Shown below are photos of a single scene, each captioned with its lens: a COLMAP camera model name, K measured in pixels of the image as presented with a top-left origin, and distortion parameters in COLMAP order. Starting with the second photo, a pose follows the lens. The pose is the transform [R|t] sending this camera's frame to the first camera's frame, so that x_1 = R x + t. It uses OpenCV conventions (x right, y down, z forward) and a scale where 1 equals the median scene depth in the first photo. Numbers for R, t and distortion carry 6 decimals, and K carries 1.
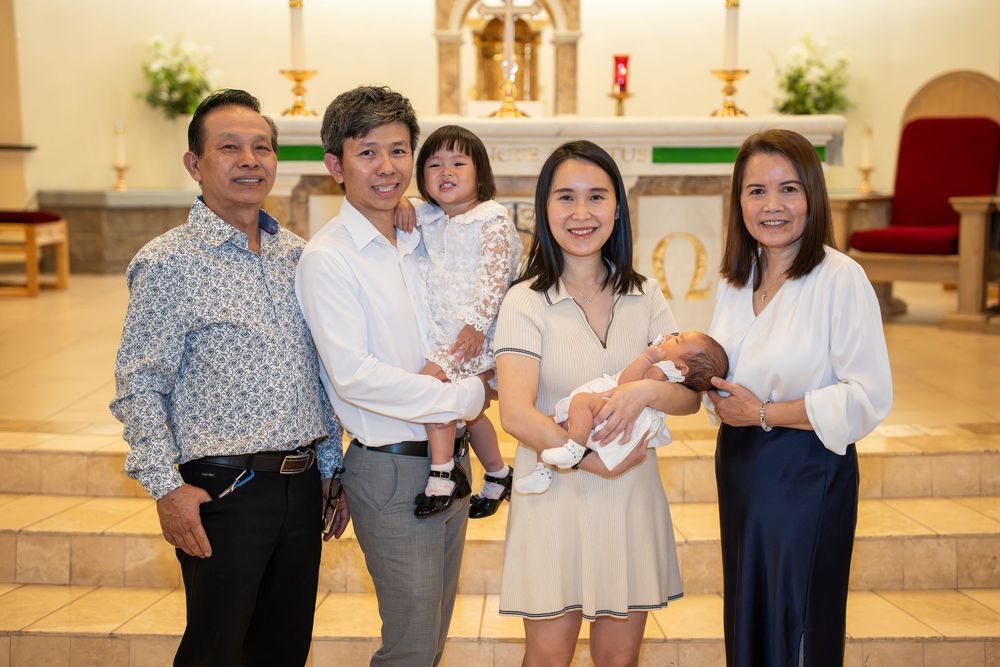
lens RADIAL K [[1840.7, 0, 500.4], [0, 1840.7, 331.2], [0, 0, 1]] dist [0.435486, 0.000000]
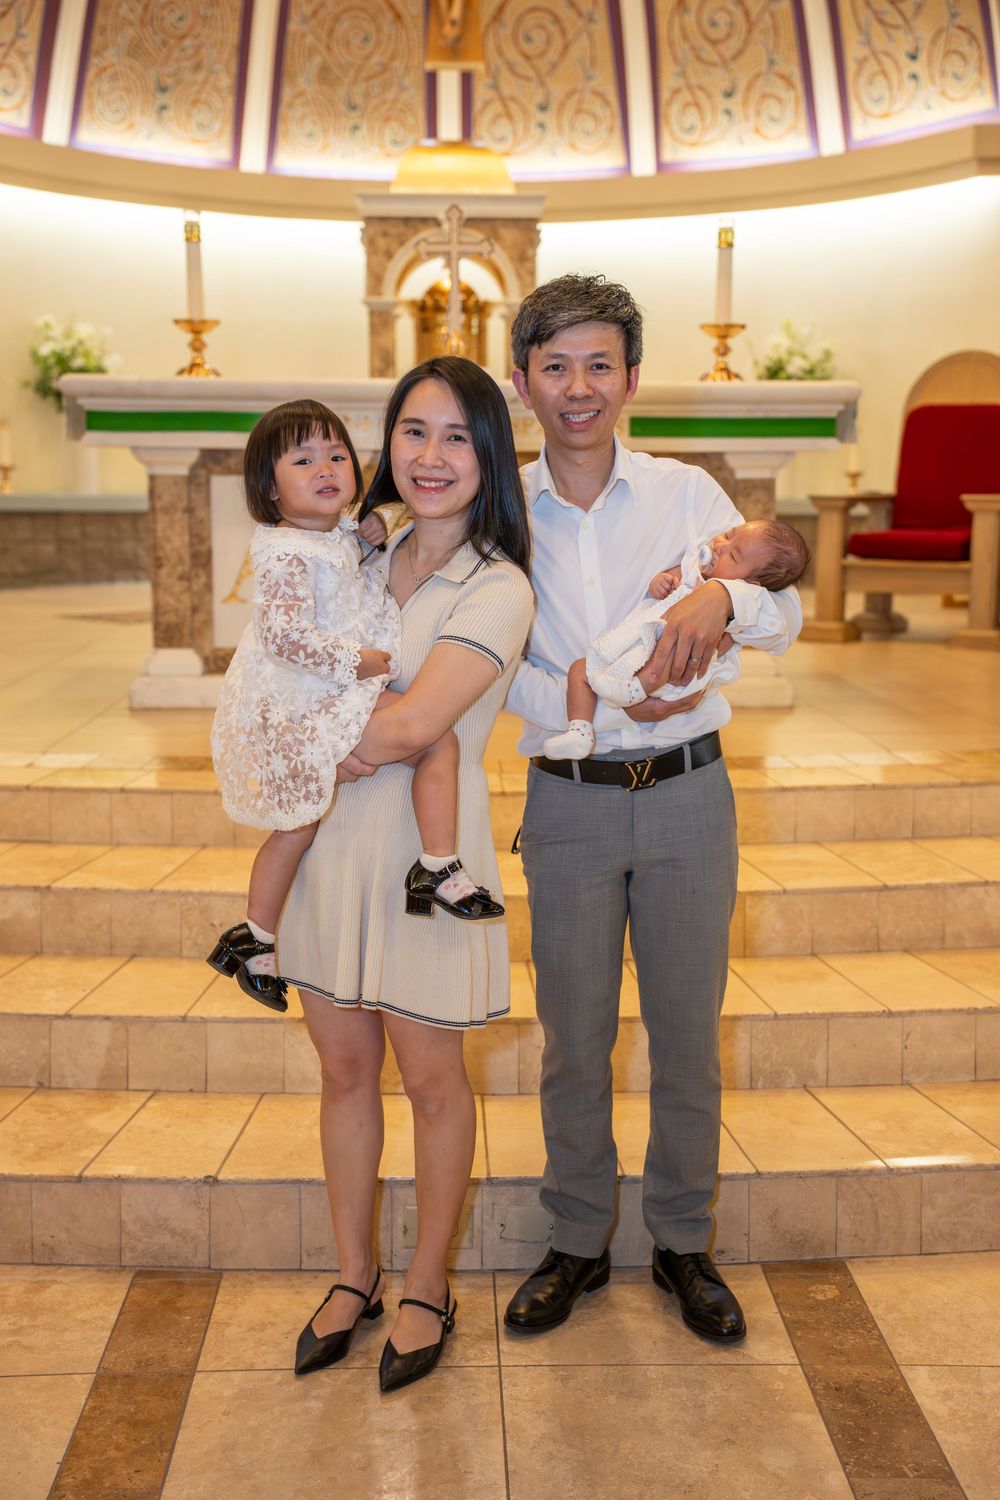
lens RADIAL K [[1838.5, 0, 498.7], [0, 1838.5, 750.3], [0, 0, 1]] dist [0.107516, 0.000000]
pose [[0.999450, -0.001242, 0.033132, -0.003354], [0.000079, 0.999384, 0.035095, 0.019582], [-0.033155, -0.035073, 0.998835, 0.179127]]
